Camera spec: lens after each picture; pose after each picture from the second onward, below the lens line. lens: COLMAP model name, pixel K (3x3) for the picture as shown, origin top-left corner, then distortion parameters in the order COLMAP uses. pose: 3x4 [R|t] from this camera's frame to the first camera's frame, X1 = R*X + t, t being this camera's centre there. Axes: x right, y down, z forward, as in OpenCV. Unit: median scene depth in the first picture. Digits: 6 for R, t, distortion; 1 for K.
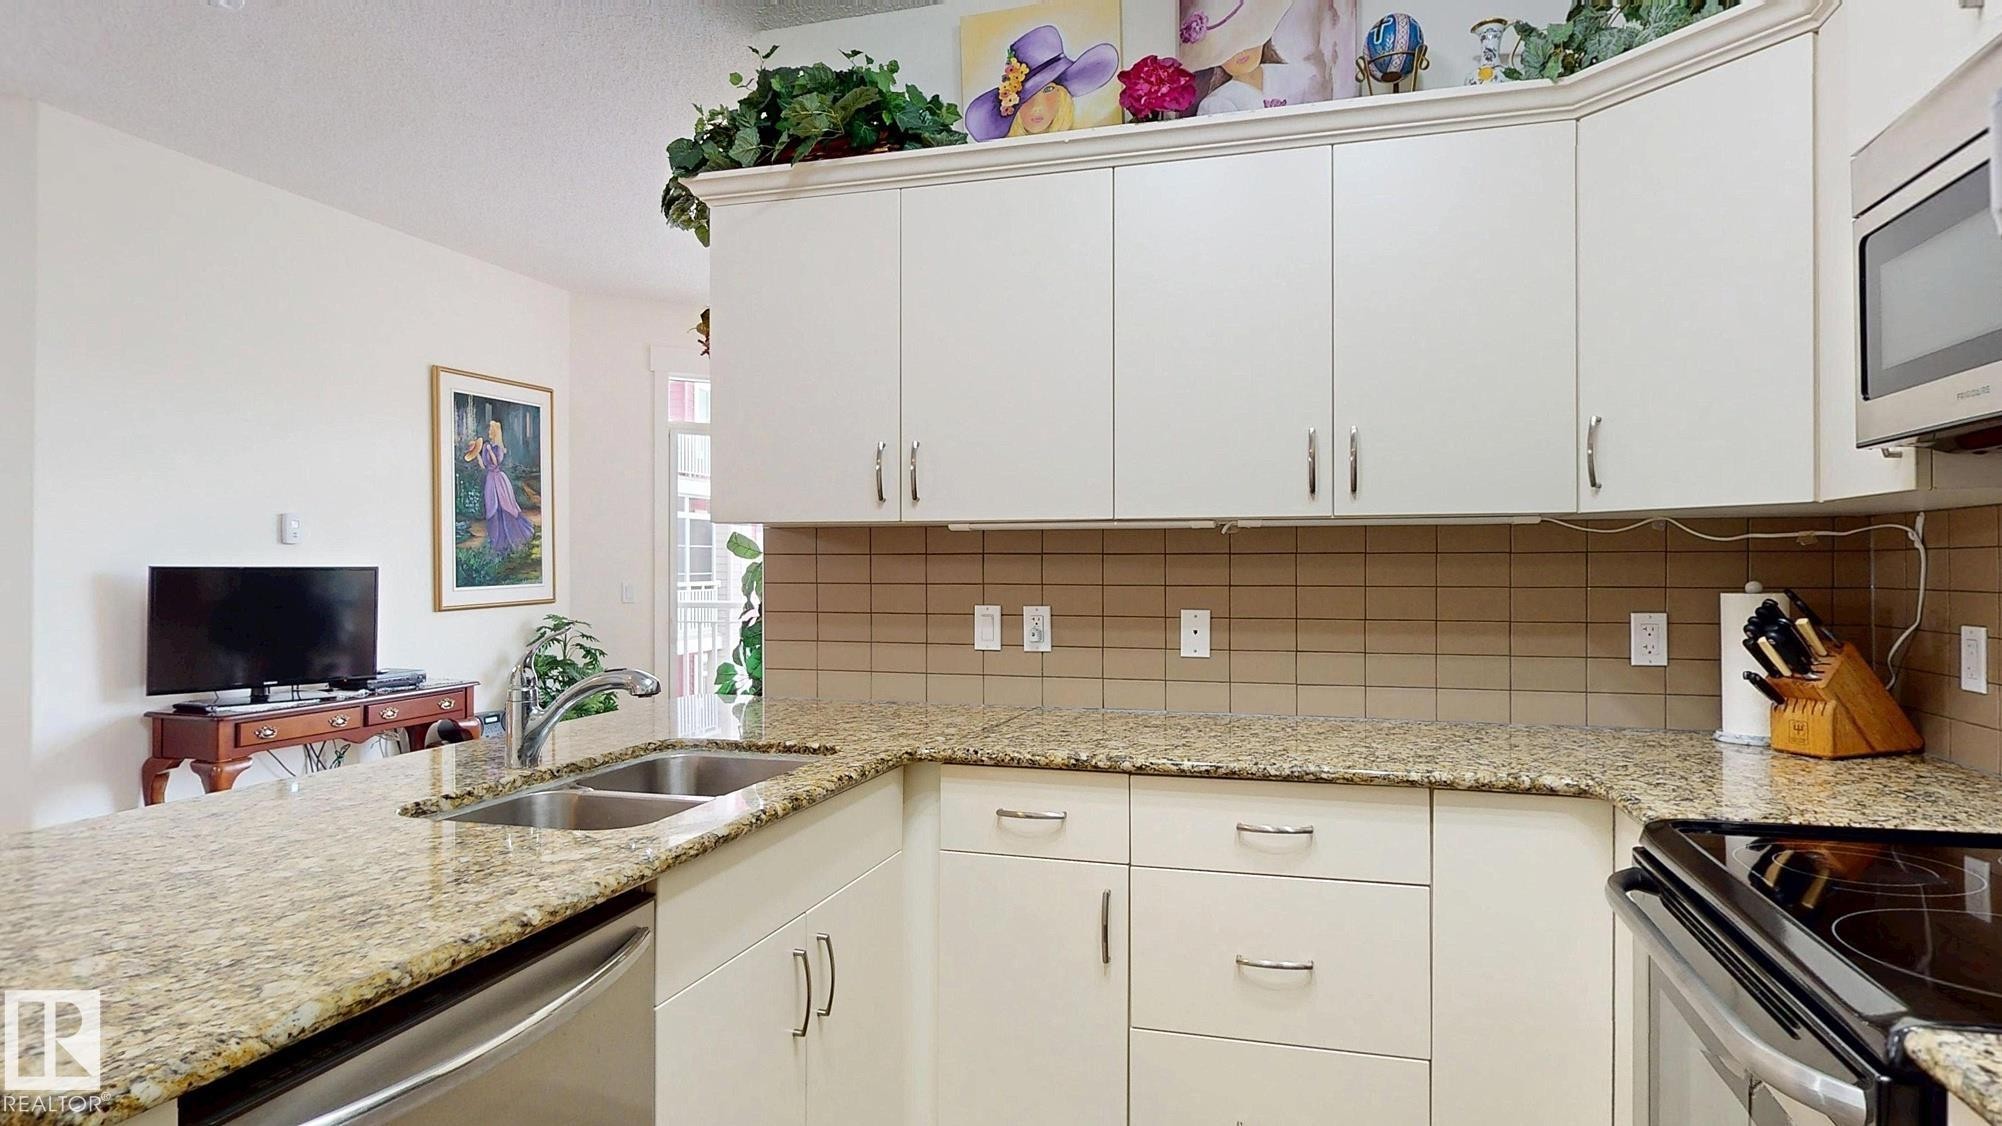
lens RADIAL K [[1111.4, 0, 1001.0], [0, 1111.4, 563.0], [0, 0, 1]] dist [-0.001812, -0.000429]
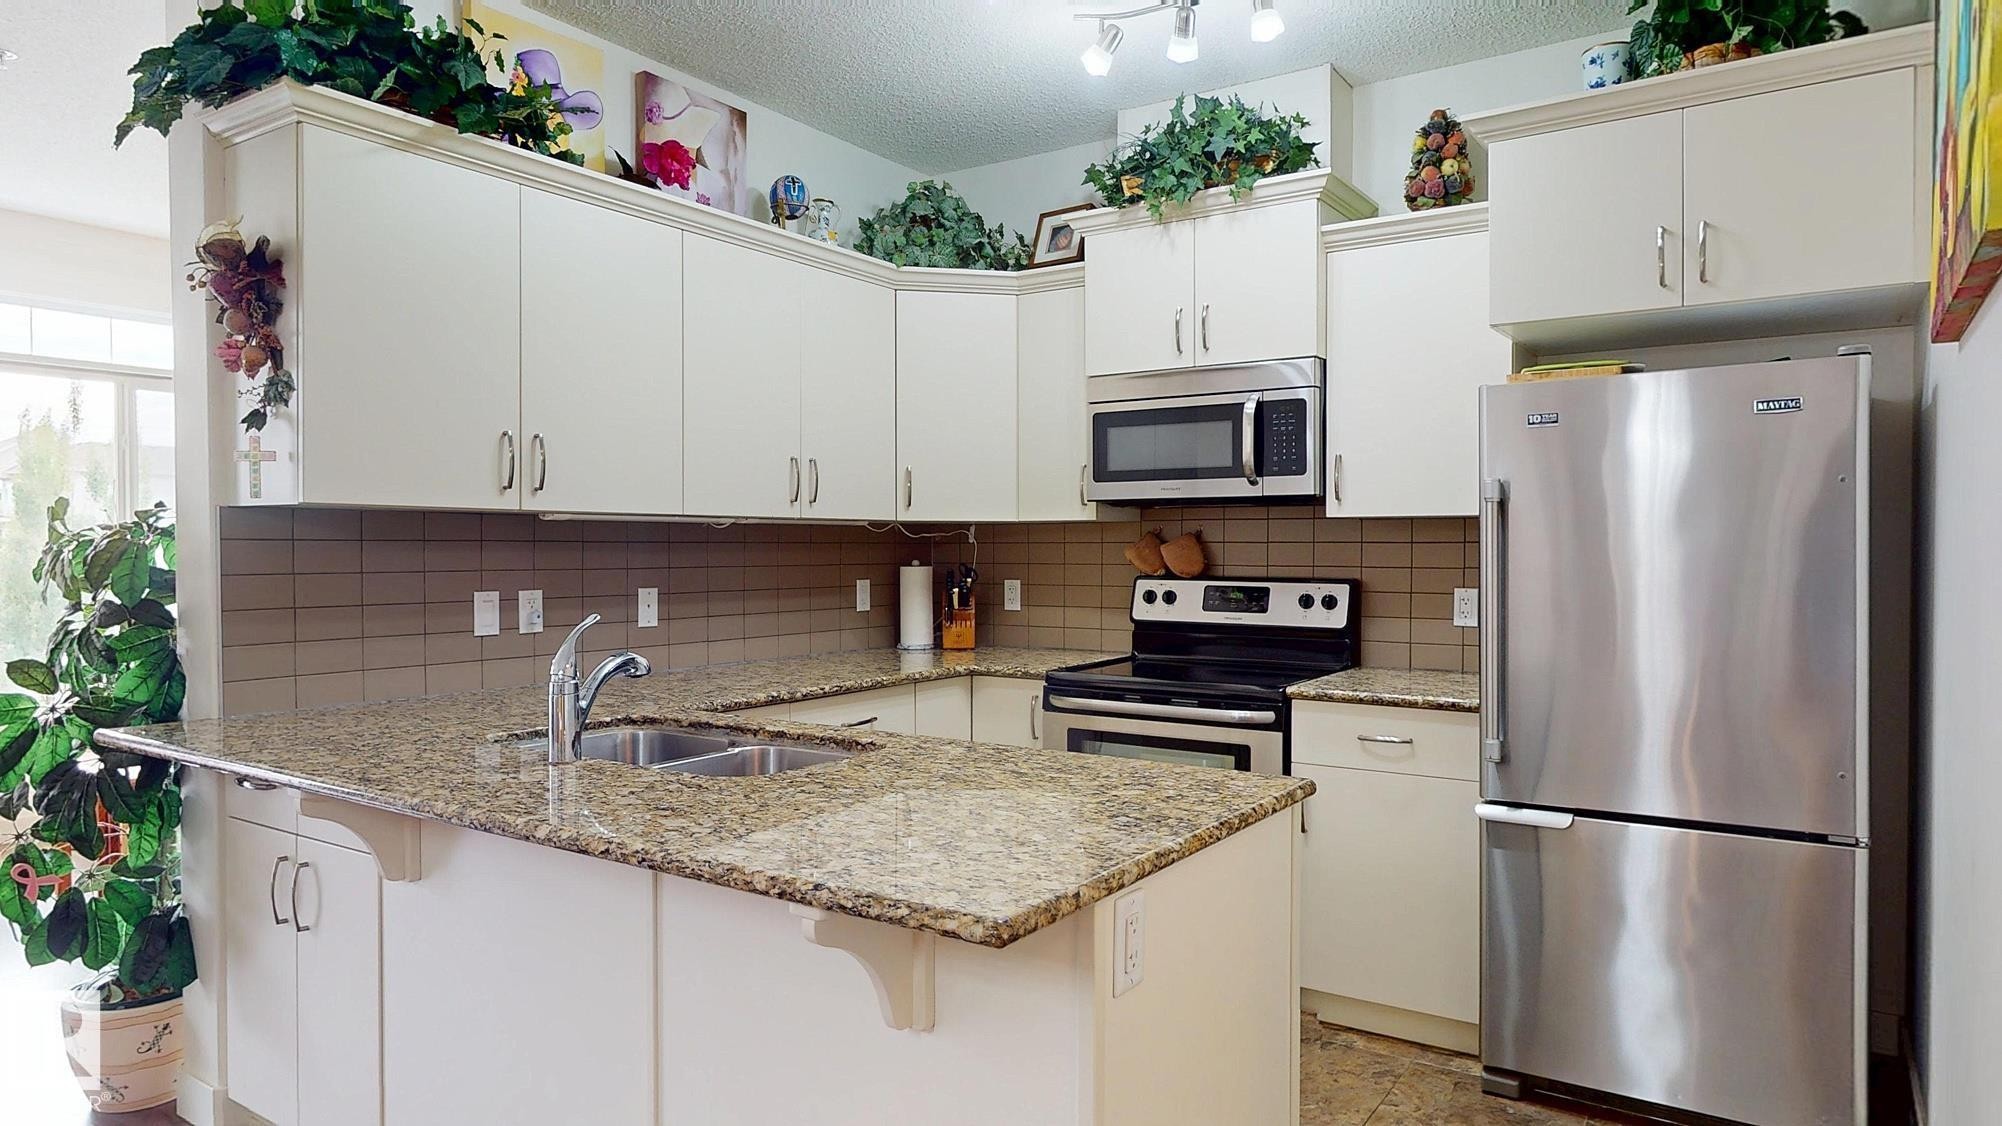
lens RADIAL K [[1197.5, 0, 1001.0], [0, 1197.5, 563.0], [0, 0, 1]] dist [0.003915, -0.000036]
pose [[0.301516, -0.012514, 0.953379, -0.939091], [-0.003876, 0.999890, 0.014350, -0.005776], [-0.953453, -0.008022, 0.301434, 0.226048]]
